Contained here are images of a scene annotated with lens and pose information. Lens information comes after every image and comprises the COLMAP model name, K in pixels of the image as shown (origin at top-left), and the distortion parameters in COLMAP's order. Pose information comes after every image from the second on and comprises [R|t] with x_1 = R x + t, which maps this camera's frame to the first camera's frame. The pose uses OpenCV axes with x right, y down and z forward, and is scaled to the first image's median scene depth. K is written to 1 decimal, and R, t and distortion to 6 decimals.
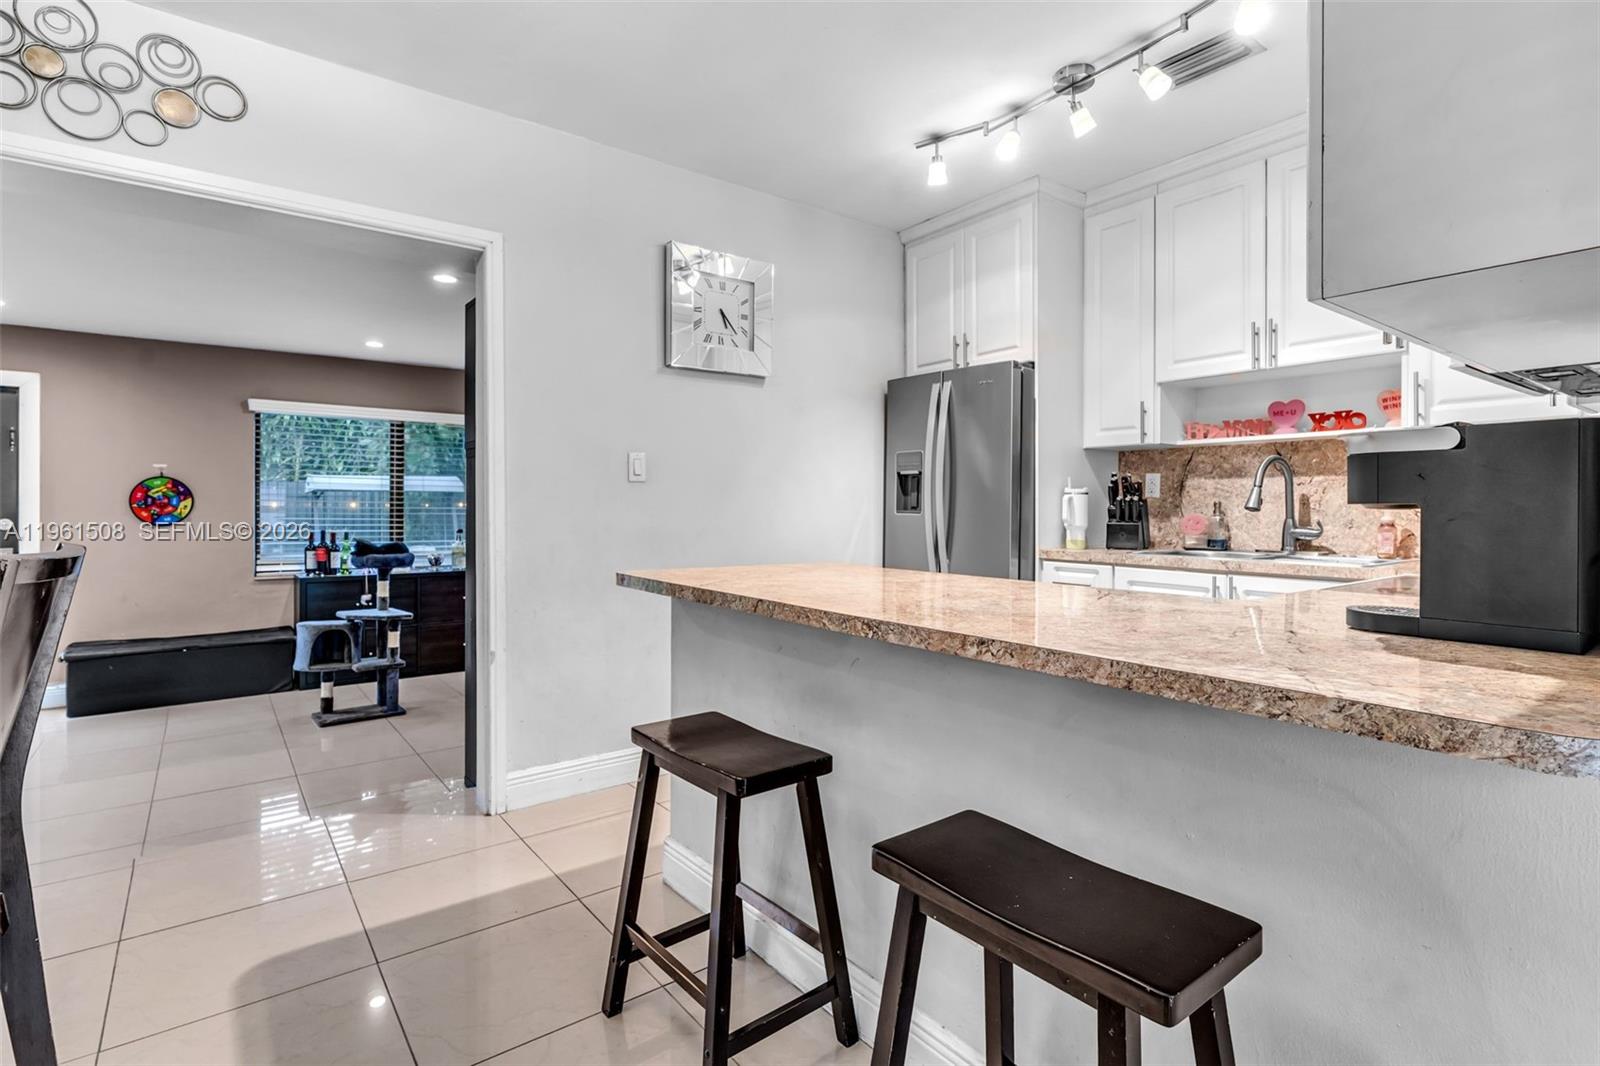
lens RADIAL K [[782.9, 0, 795.4], [0, 782.9, 517.9], [0, 0, 1]] dist [0.001485, -0.001880]
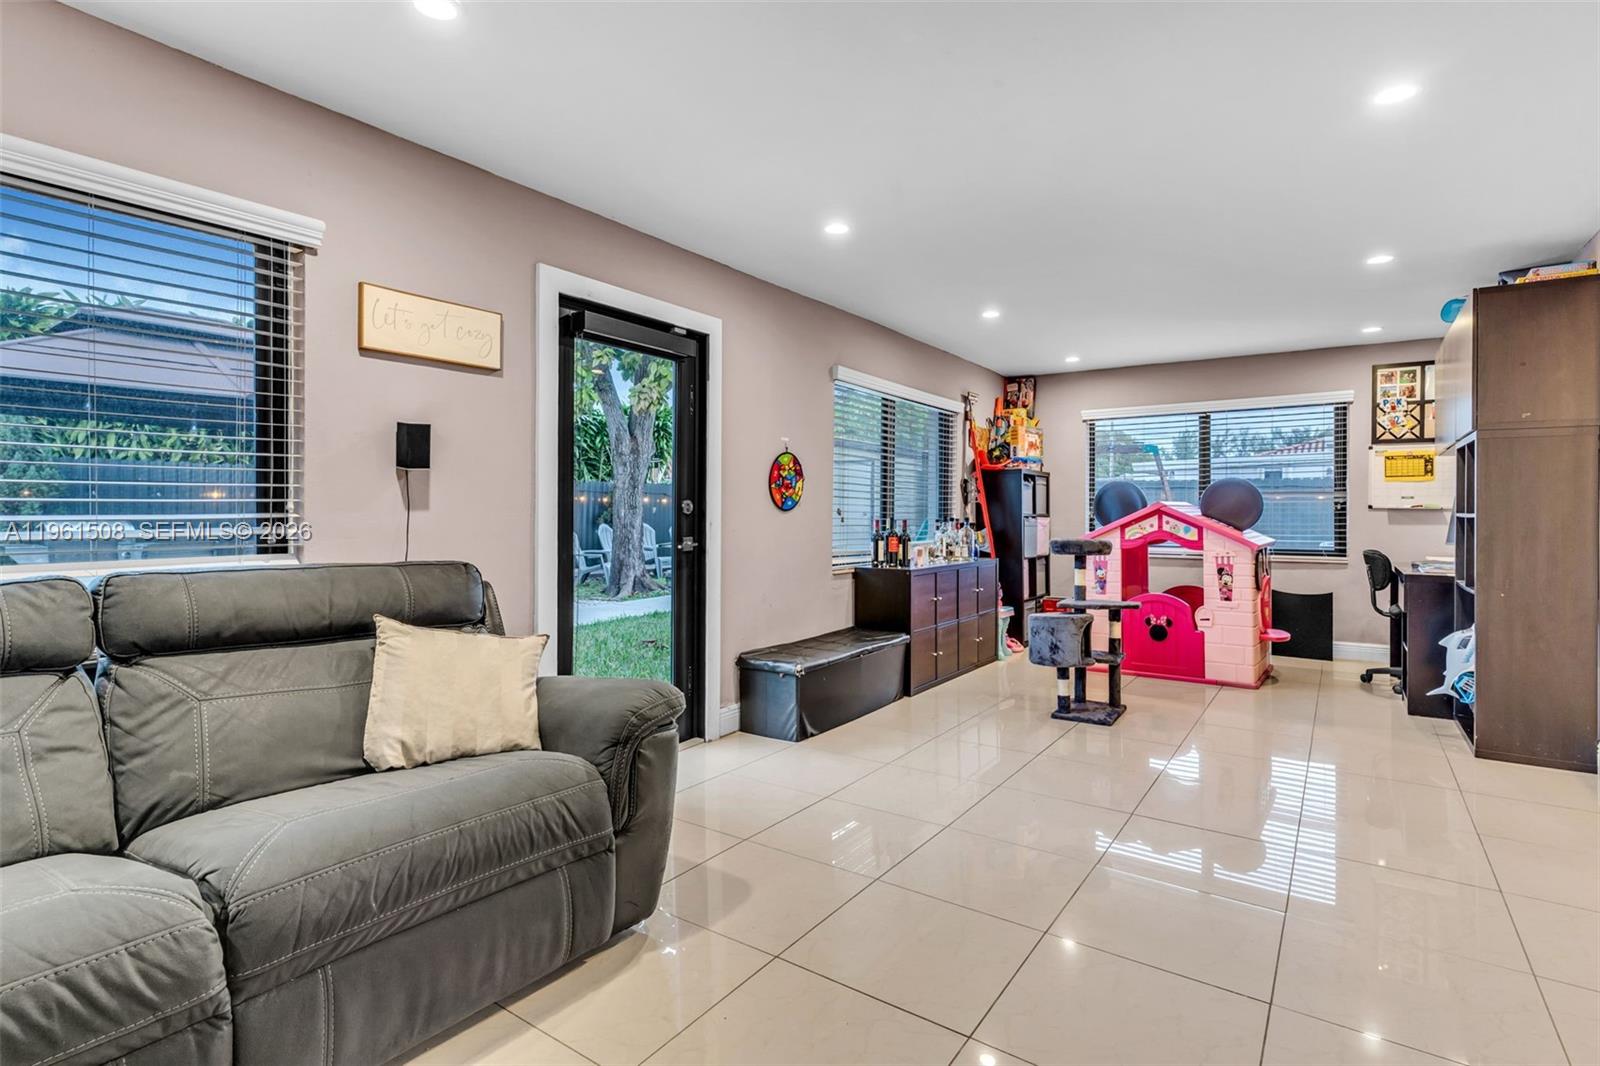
lens RADIAL K [[782.9, 0, 798.9], [0, 782.9, 521.3], [0, 0, 1]] dist [0.001485, -0.001880]
pose [[0.948900, -0.005926, 0.315520, -1.064339], [0.005272, 0.999982, 0.002929, 0.018903], [-0.315532, -0.001116, 0.948914, 0.197677]]
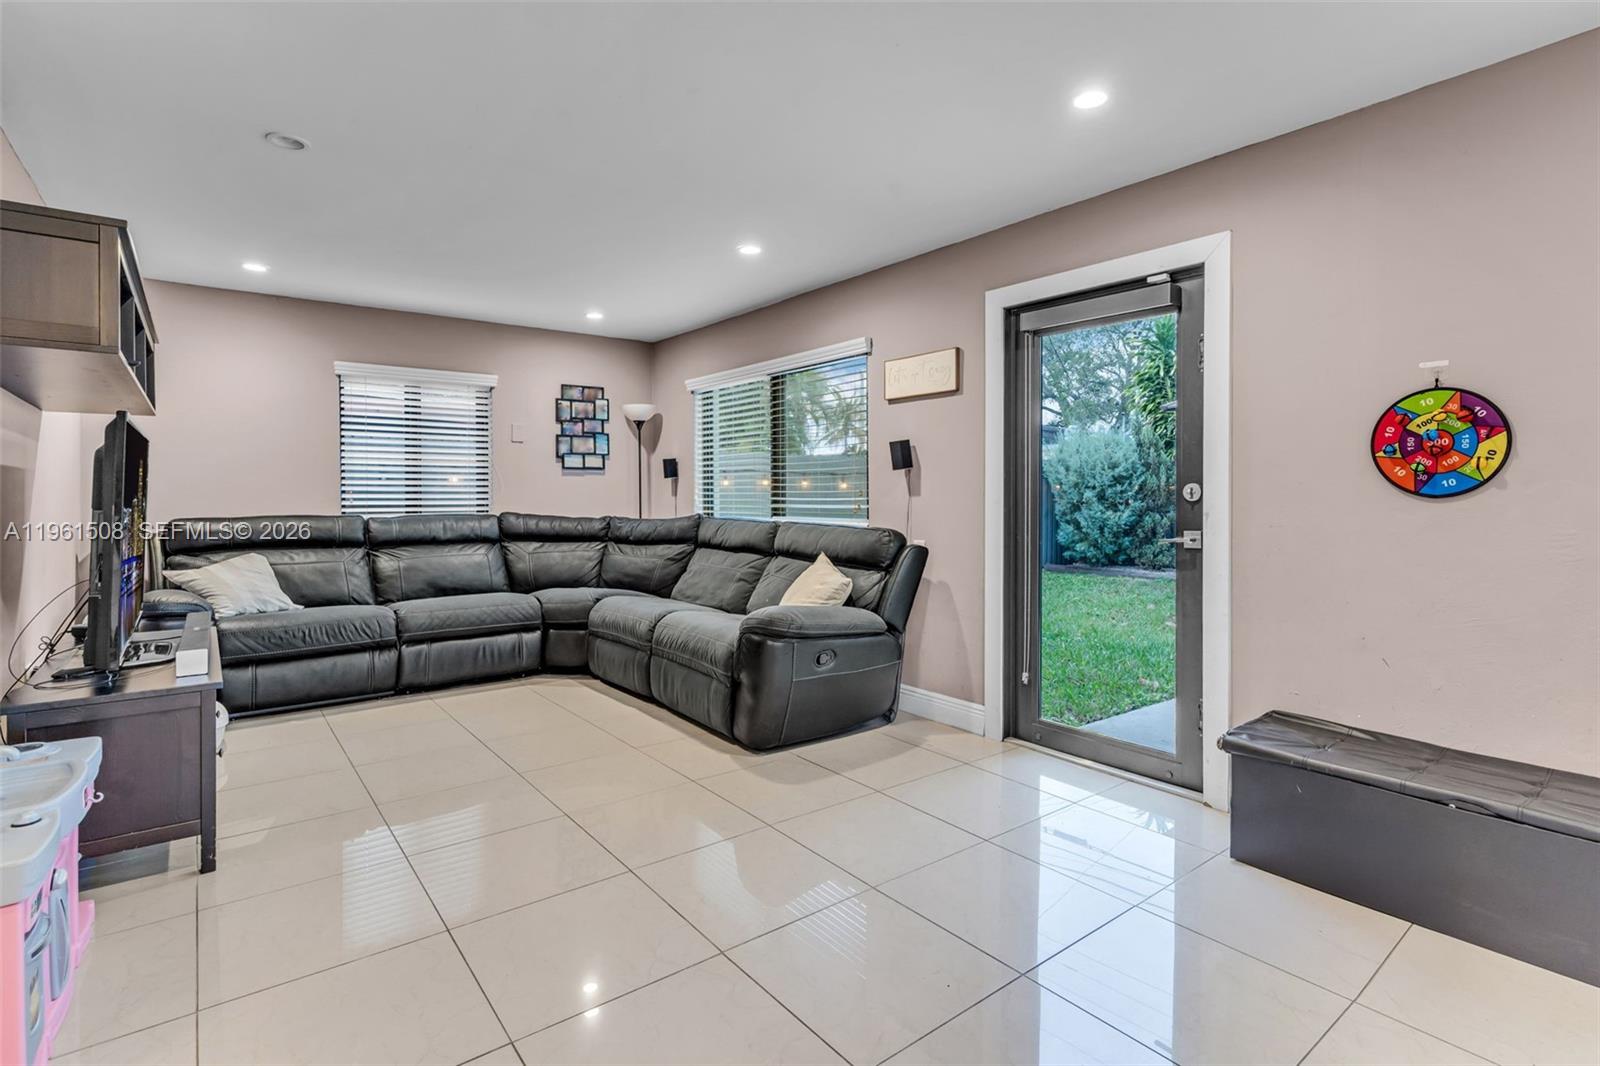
lens RADIAL K [[782.9, 0, 793.2], [0, 782.9, 502.0], [0, 0, 1]] dist [0.001485, -0.001880]
pose [[0.010786, 0.008247, -0.999908, -0.363893], [-0.009633, 0.999920, 0.008143, 0.012552], [0.999895, 0.009544, 0.010865, 0.626827]]
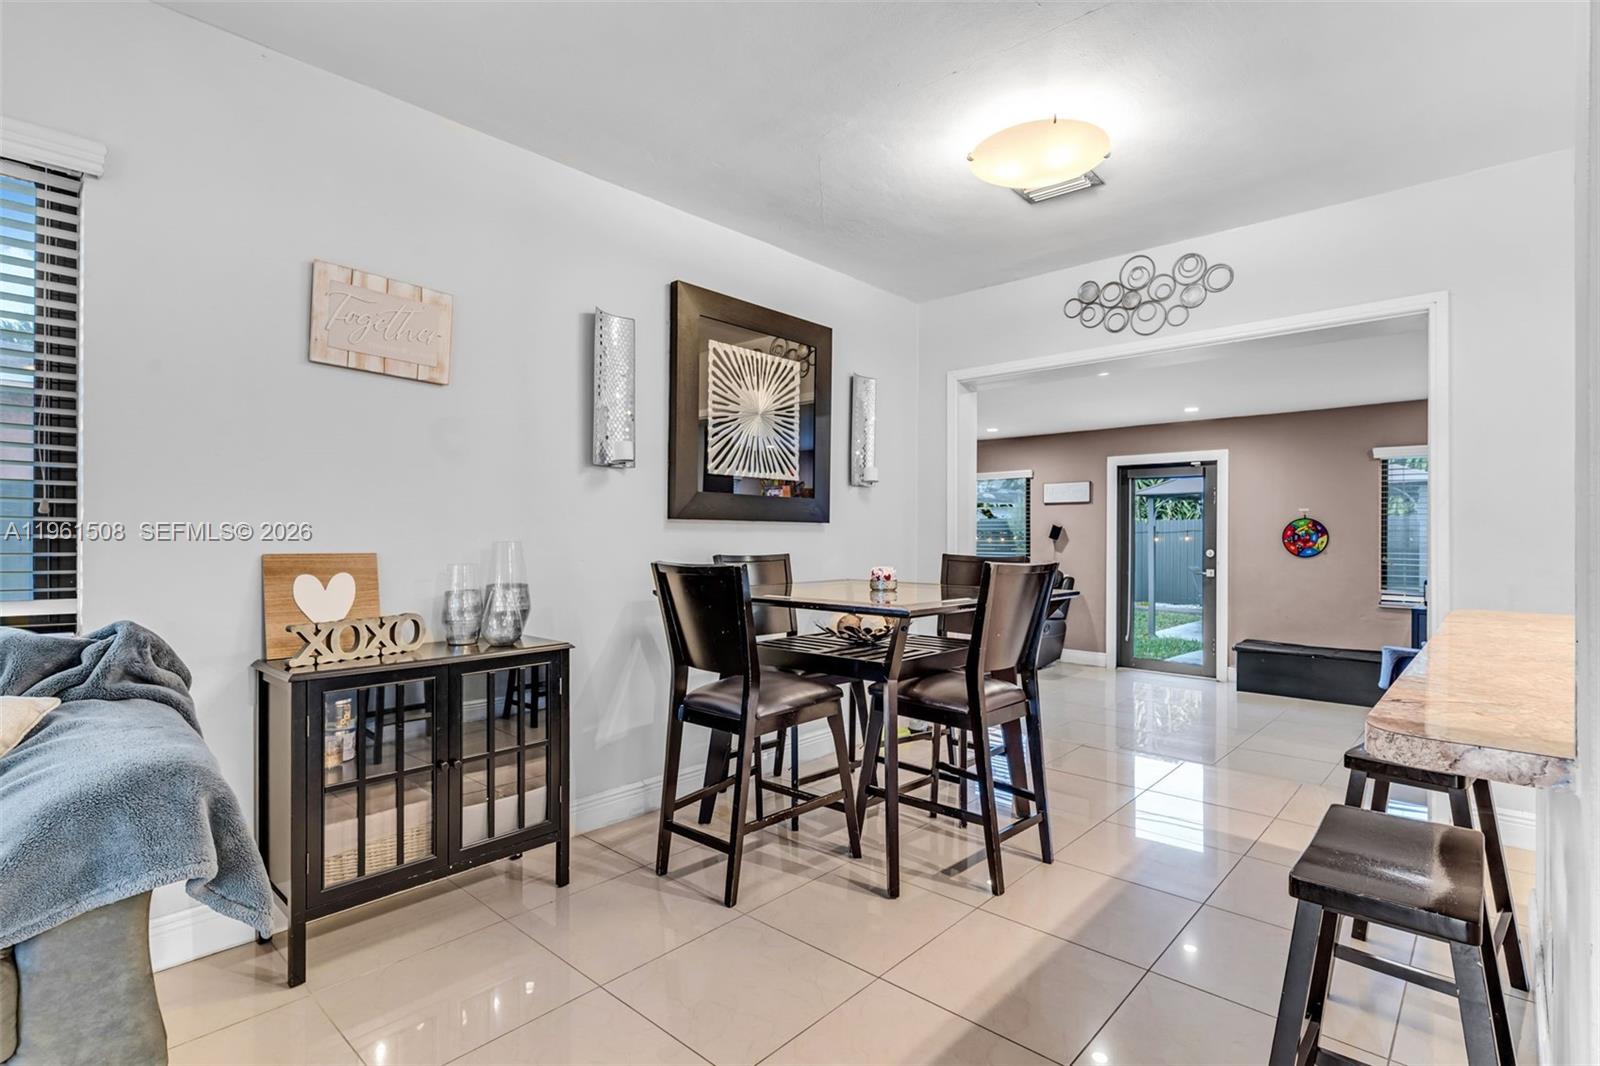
lens RADIAL K [[782.9, 0, 804.1], [0, 782.9, 535.1], [0, 0, 1]] dist [0.001485, -0.001880]
pose [[0.187271, -0.004091, -0.982300, 0.286157], [-0.016017, 0.999846, -0.007218, -0.003442], [0.982178, 0.017085, 0.187176, -0.034950]]
